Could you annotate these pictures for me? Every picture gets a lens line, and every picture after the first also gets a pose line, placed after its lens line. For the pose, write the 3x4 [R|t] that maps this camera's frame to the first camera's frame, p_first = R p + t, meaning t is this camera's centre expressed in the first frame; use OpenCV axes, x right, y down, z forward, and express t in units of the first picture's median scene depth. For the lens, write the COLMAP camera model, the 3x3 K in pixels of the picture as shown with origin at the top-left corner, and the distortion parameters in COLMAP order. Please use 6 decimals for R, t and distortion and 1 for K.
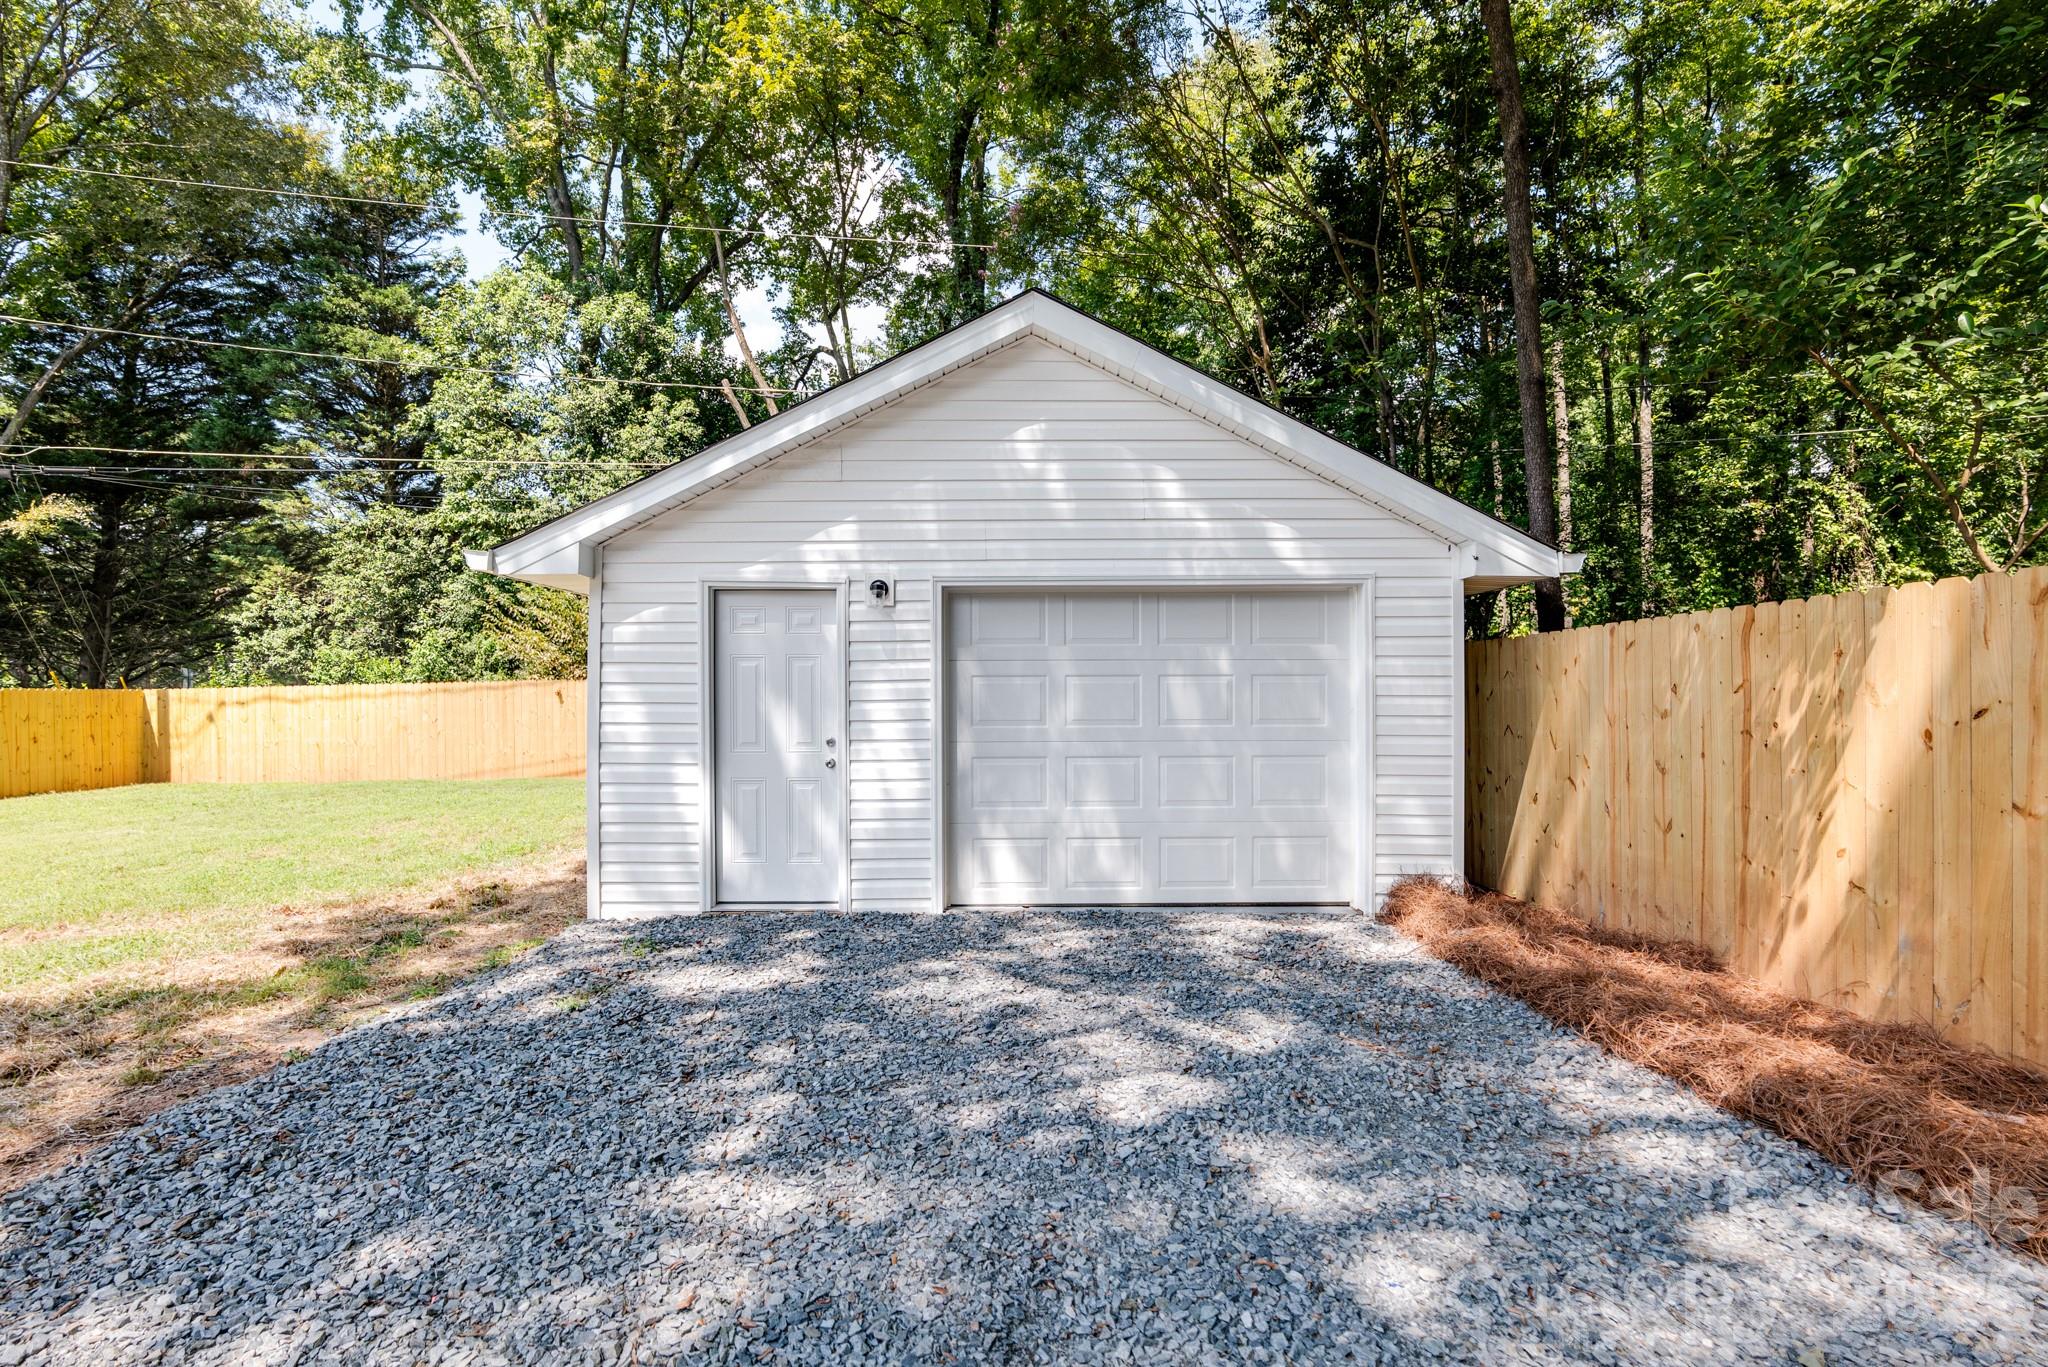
lens RADIAL K [[961.5, 0, 1024.5], [0, 961.5, 661.5], [0, 0, 1]] dist [0.000234, -0.000002]
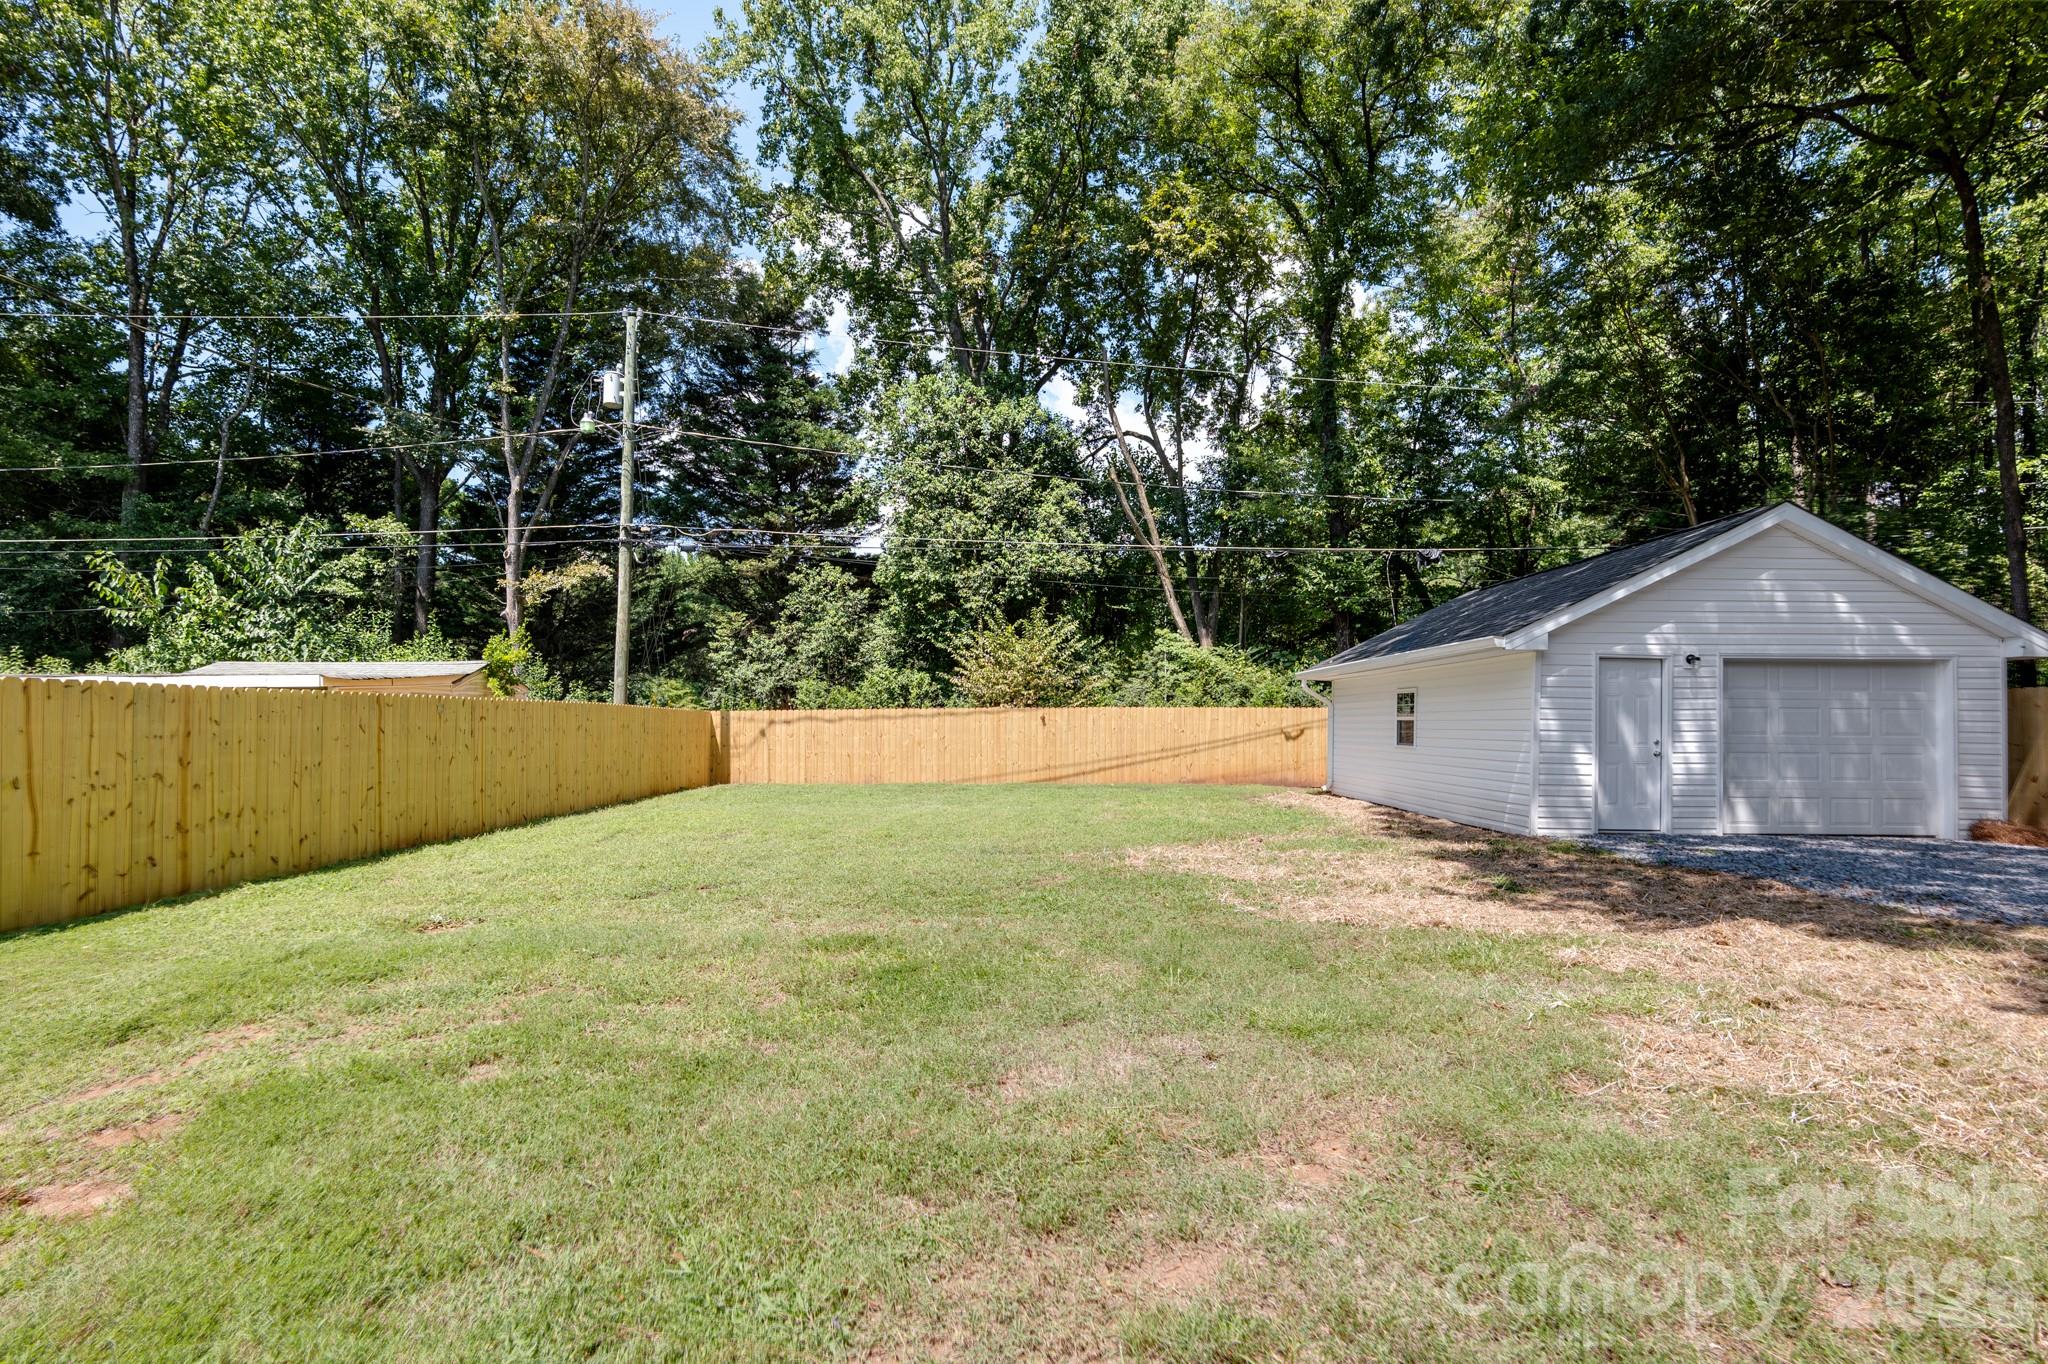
lens RADIAL K [[967.3, 0, 1024.0], [0, 967.3, 682.0], [0, 0, 1]] dist [-0.001294, -0.000350]
pose [[0.999874, 0.011616, -0.010826, -1.387190], [-0.011755, 0.999848, -0.012899, 0.006986], [0.010675, 0.013025, 0.999858, -0.858795]]
